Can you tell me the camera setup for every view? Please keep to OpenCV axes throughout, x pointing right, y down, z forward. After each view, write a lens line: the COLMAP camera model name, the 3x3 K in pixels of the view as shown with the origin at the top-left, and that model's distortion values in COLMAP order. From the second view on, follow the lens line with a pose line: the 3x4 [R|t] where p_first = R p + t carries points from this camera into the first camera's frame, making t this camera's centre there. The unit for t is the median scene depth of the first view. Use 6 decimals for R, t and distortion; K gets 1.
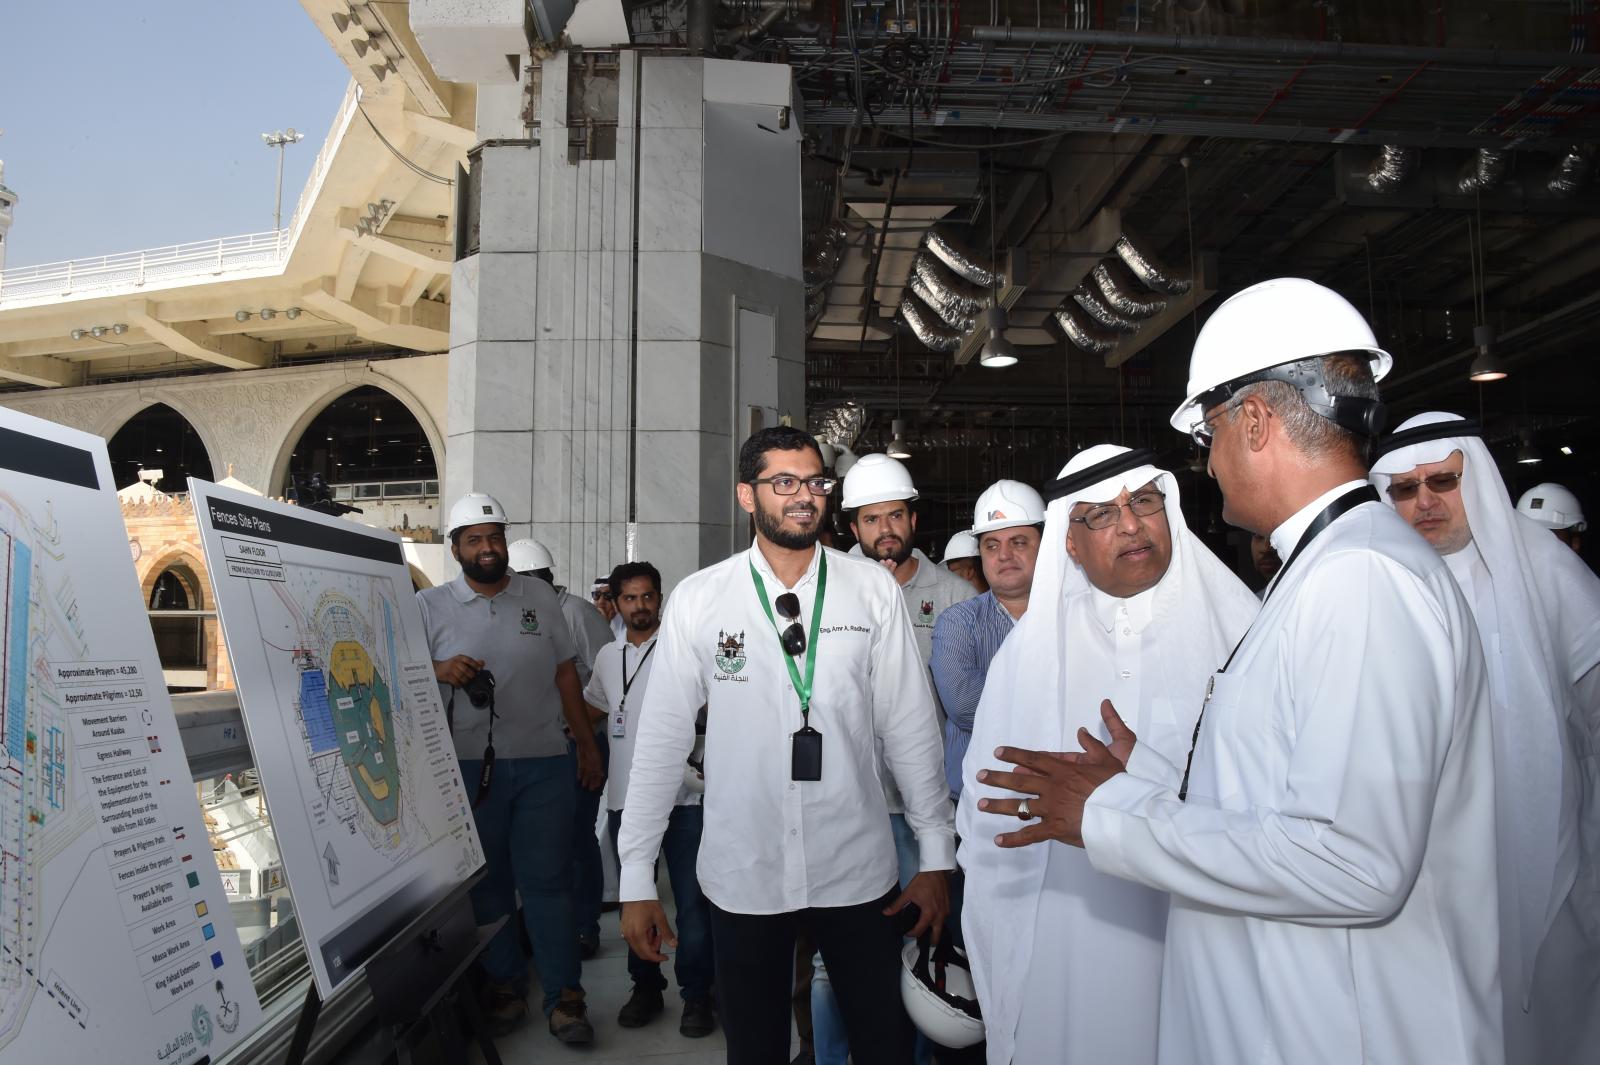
lens RADIAL K [[1245.1, 0, 800.0], [0, 1245.1, 532.5], [0, 0, 1]] dist [-0.133277, 0.047078]
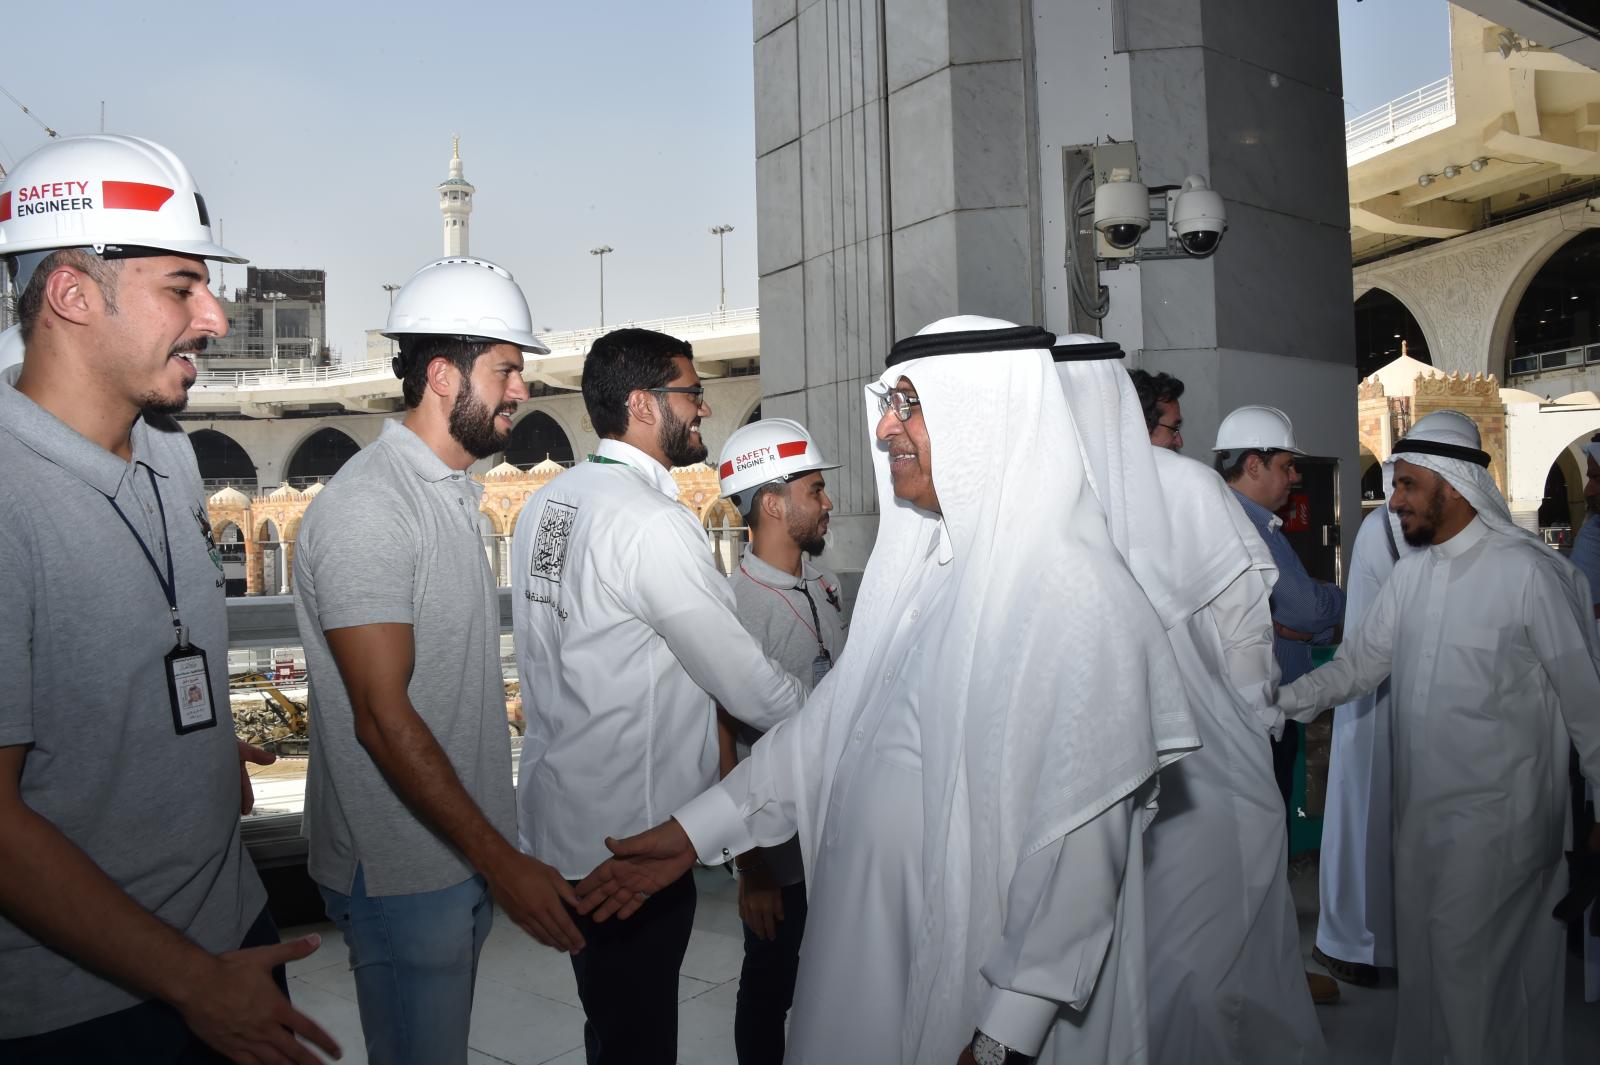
lens RADIAL K [[1245.1, 0, 800.0], [0, 1245.1, 532.5], [0, 0, 1]] dist [-0.133277, 0.047078]
pose [[0.519699, -0.010288, -0.854287, 0.060357], [0.089423, 0.995090, 0.042416, 0.006695], [0.849656, -0.098436, 0.518068, 0.090964]]
